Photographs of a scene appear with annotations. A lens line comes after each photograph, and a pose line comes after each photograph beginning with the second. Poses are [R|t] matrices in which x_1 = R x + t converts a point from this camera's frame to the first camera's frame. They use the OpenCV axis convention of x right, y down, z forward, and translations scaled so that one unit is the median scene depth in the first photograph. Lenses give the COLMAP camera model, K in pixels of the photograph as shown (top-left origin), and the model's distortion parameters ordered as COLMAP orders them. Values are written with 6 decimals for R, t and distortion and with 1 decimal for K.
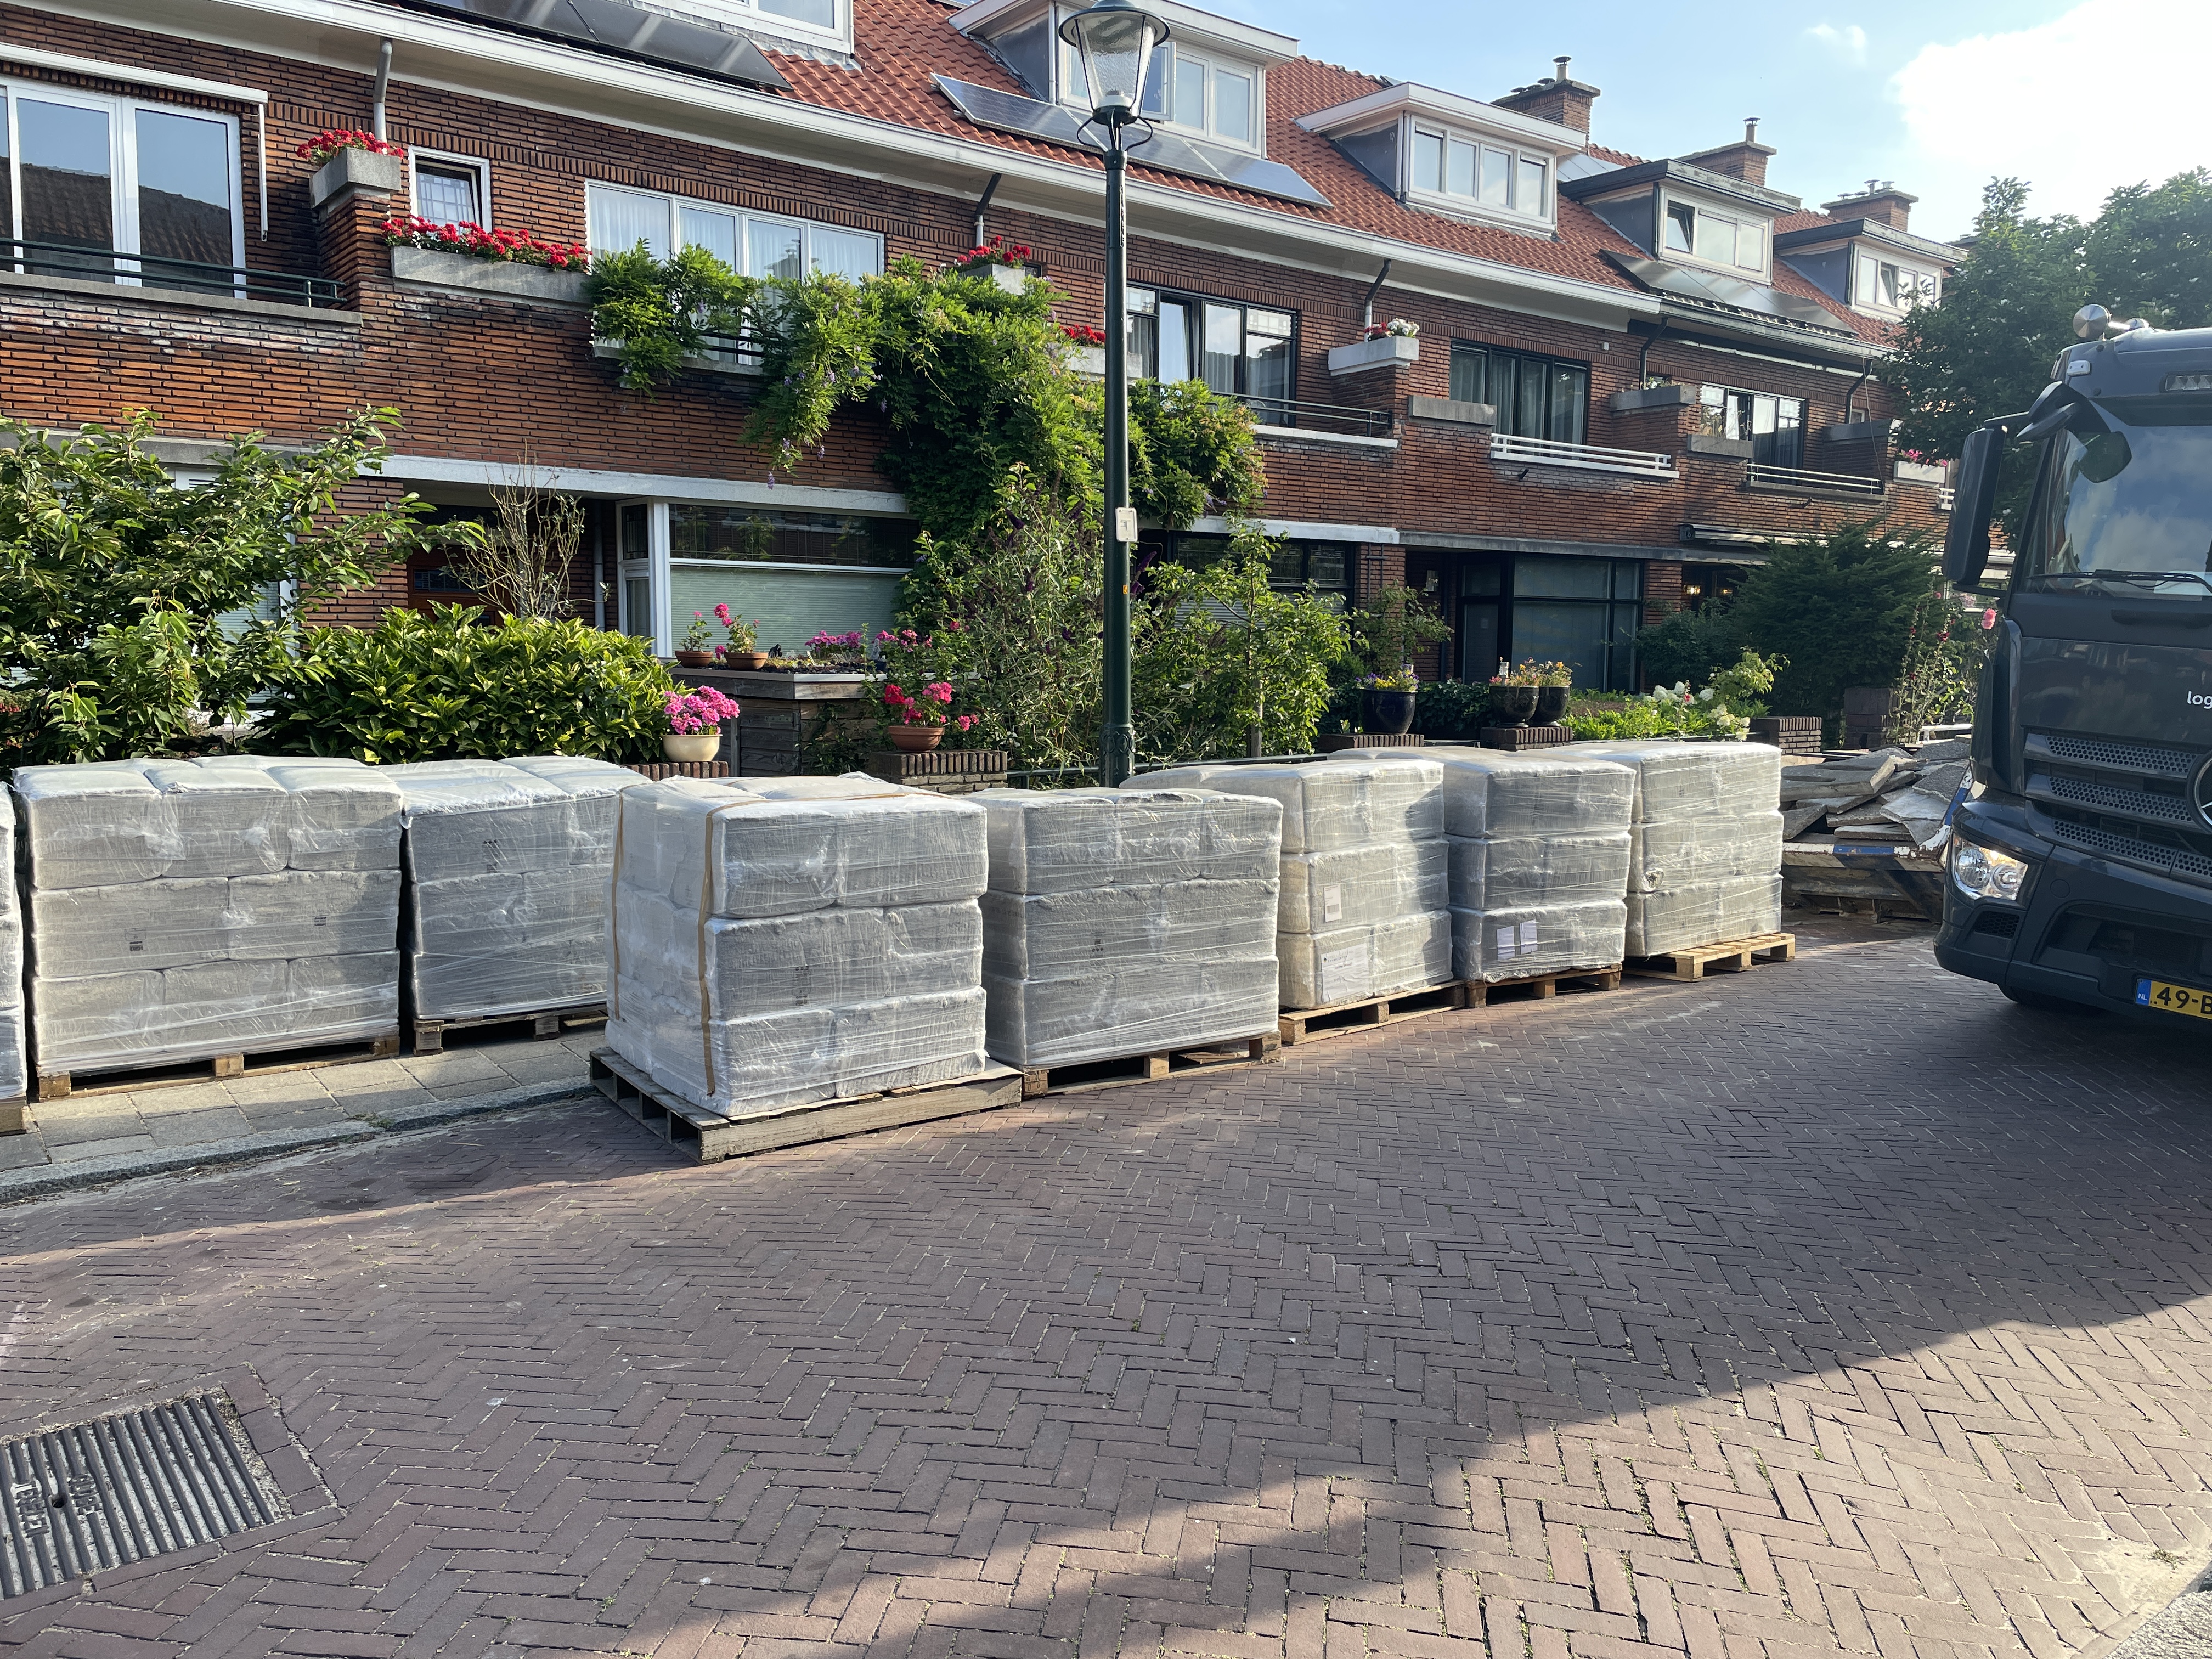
lens RADIAL K [[1696.7, 0, 1091.0], [0, 1696.7, 826.2], [0, 0, 1]] dist [0.027486, -0.028425]
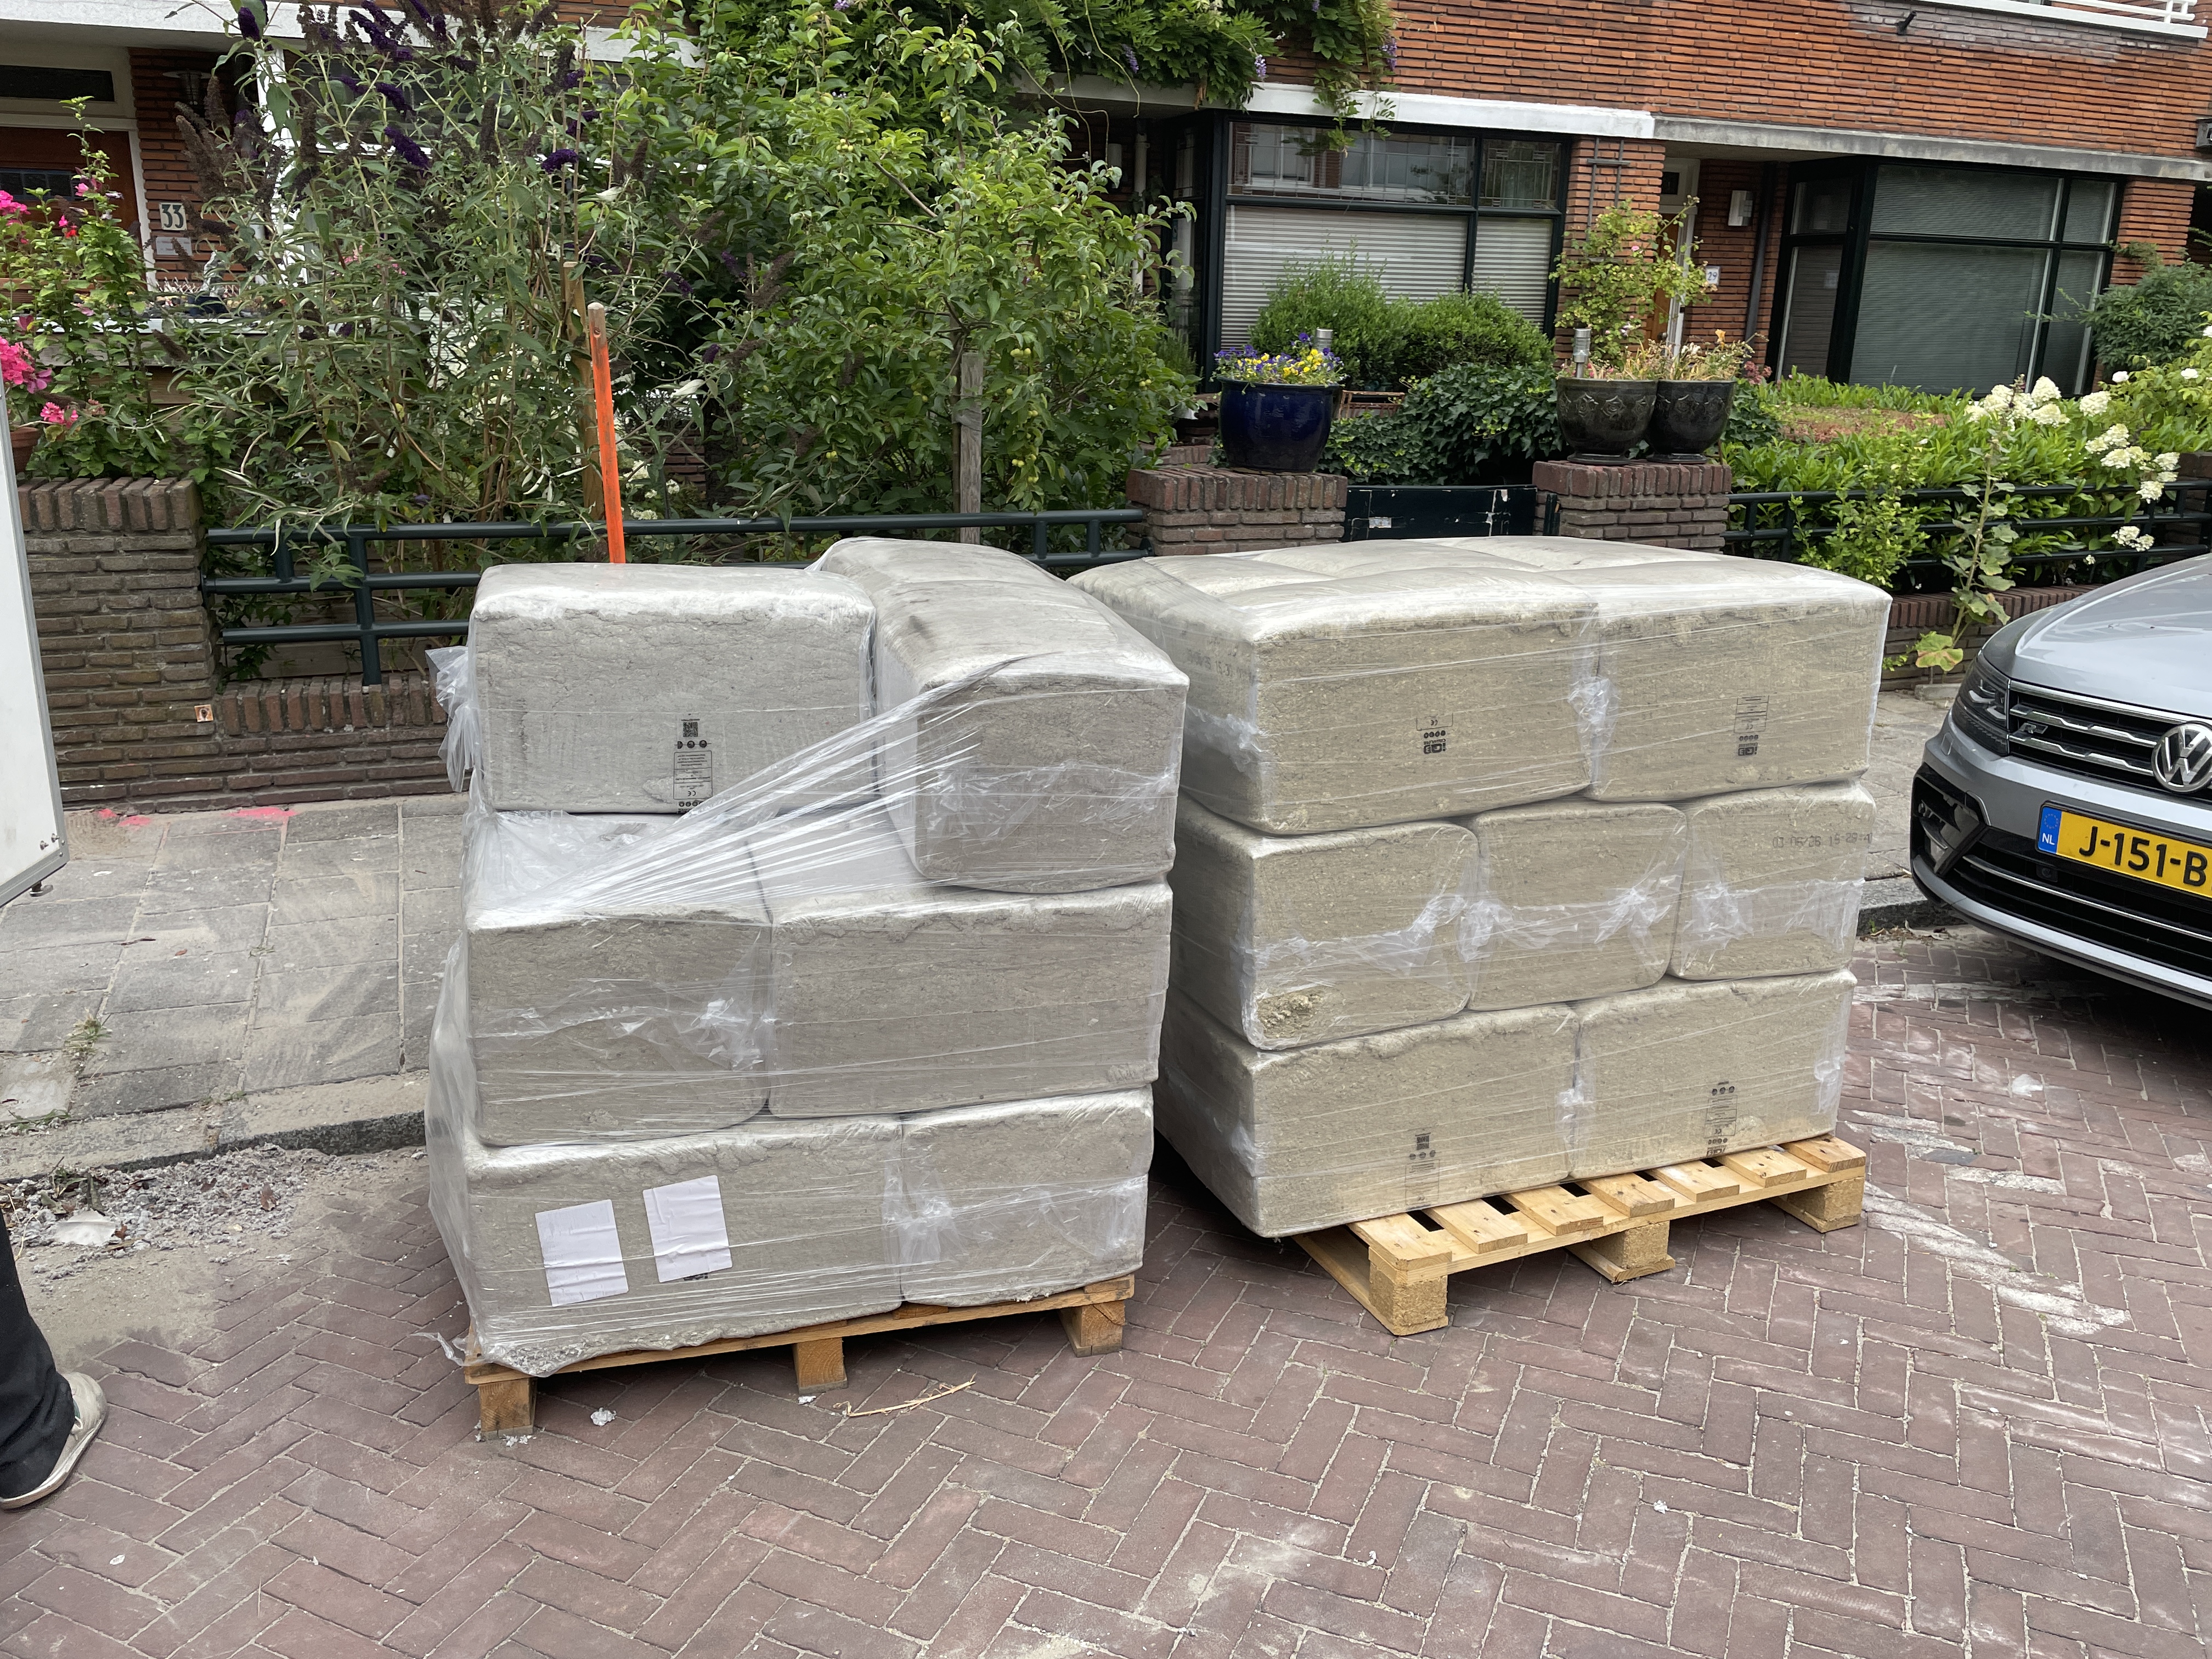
lens RADIAL K [[1696.7, 0, 1120.7], [0, 1696.7, 845.7], [0, 0, 1]] dist [0.027486, -0.028425]
pose [[0.965894, 0.090595, -0.242573, 0.168338], [-0.043024, 0.979927, 0.194660, -0.026674], [0.255339, -0.177584, 0.950403, 0.315270]]
